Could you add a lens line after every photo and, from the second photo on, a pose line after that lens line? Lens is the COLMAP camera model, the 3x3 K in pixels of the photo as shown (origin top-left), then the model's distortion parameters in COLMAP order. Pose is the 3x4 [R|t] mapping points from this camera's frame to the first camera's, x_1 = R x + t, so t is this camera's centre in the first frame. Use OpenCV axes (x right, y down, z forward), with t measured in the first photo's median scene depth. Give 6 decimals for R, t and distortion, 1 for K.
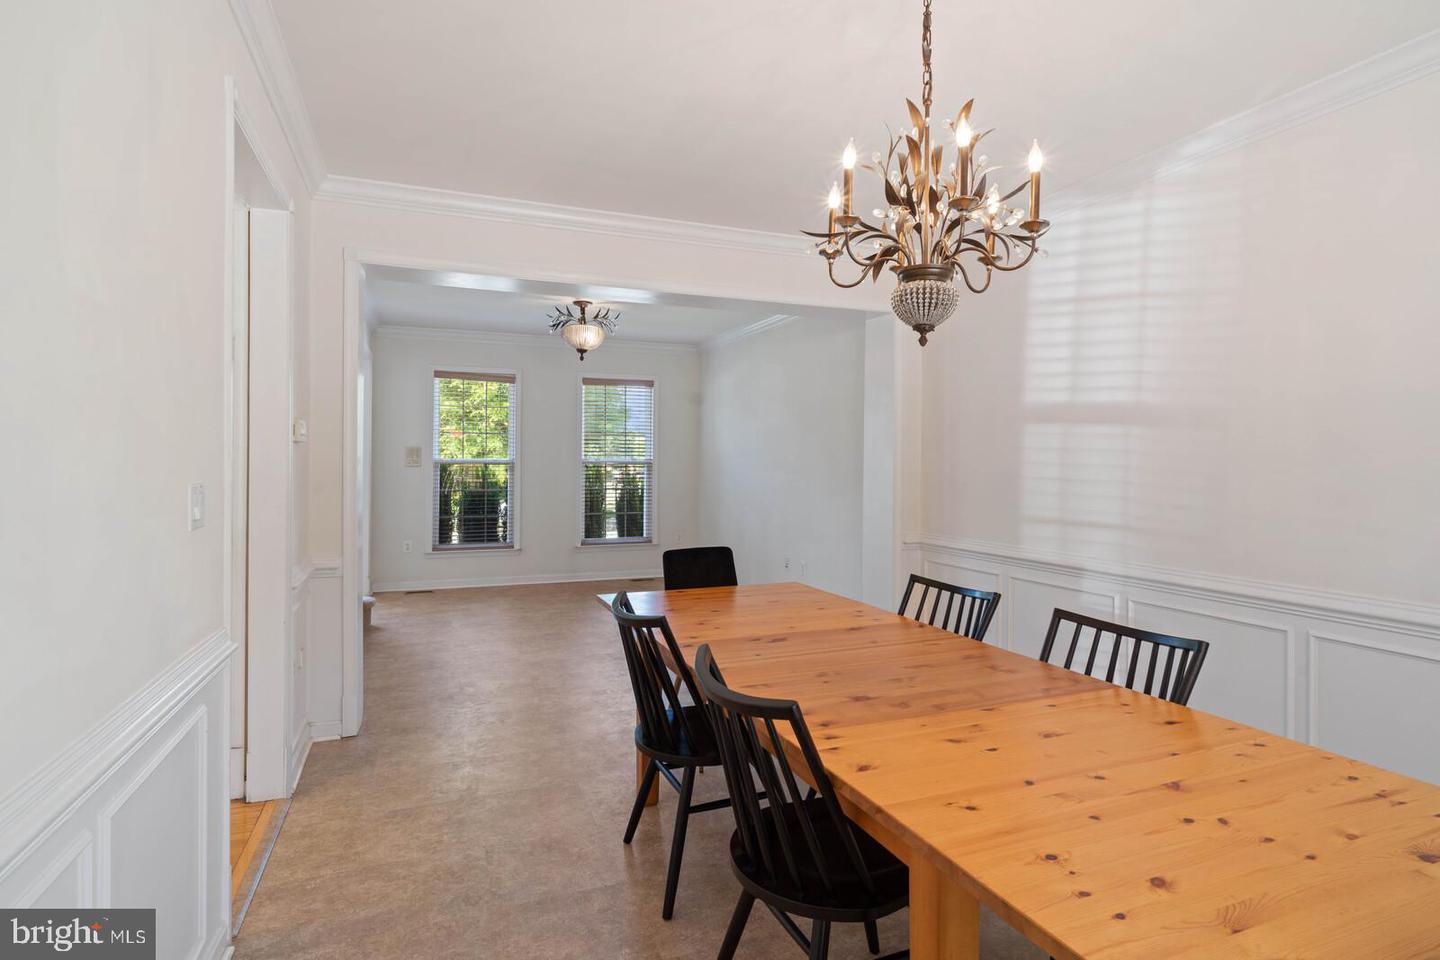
lens RADIAL K [[746.1, 0, 715.7], [0, 746.1, 465.9], [0, 0, 1]] dist [-0.005414, 0.000301]
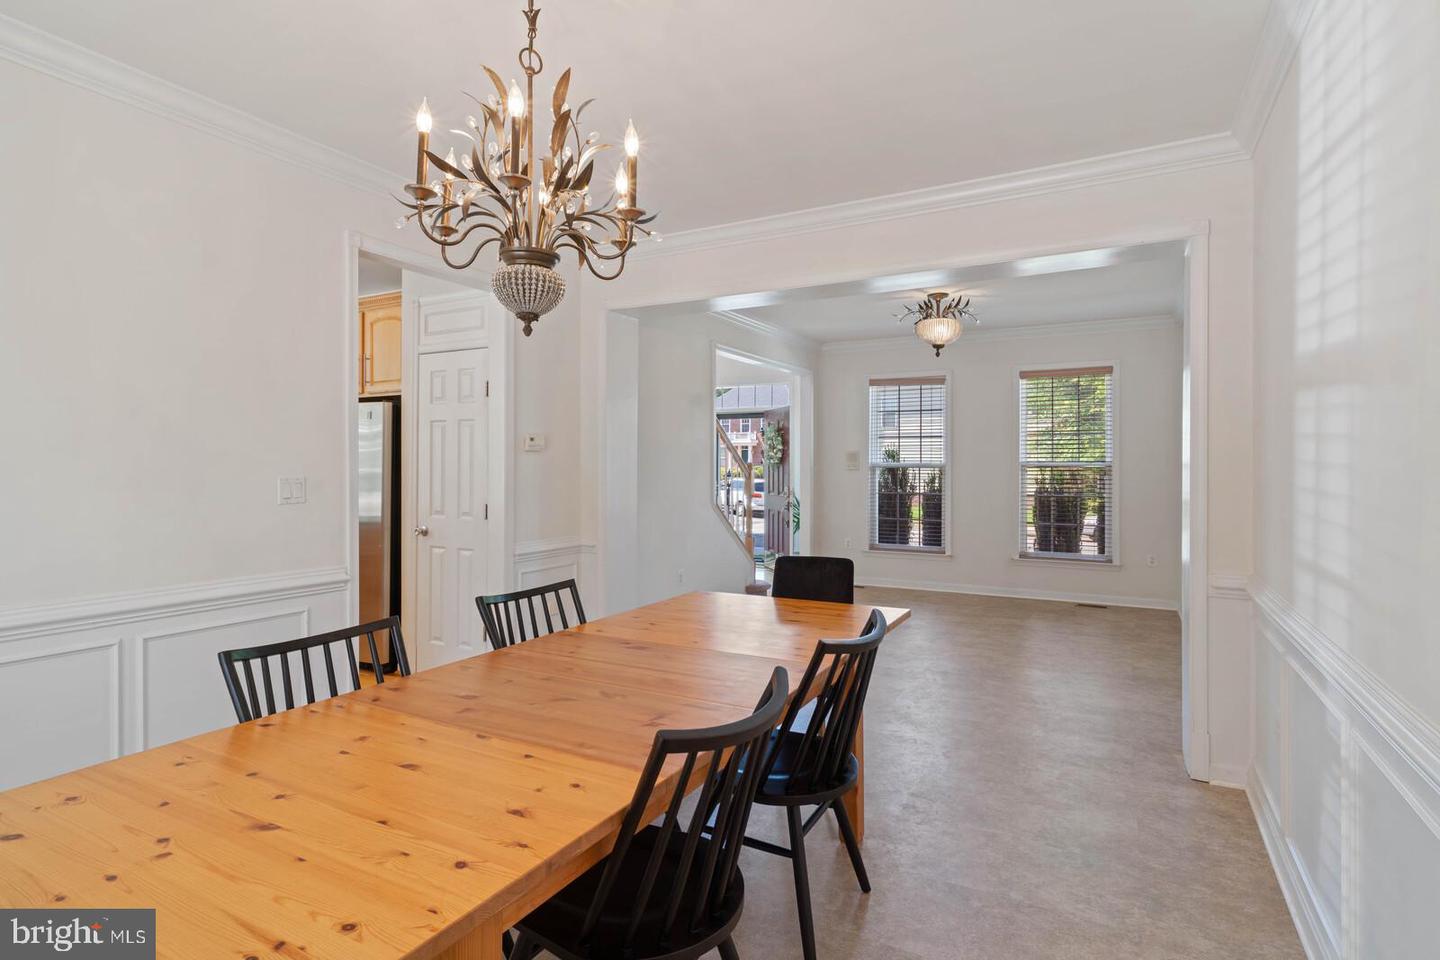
lens RADIAL K [[746.1, 0, 715.7], [0, 746.1, 465.9], [0, 0, 1]] dist [-0.005414, 0.000301]
pose [[0.634579, -0.004954, -0.772842, 0.685137], [-0.000136, 0.999979, -0.006522, 0.003694], [0.772858, 0.004244, 0.634565, 0.357191]]
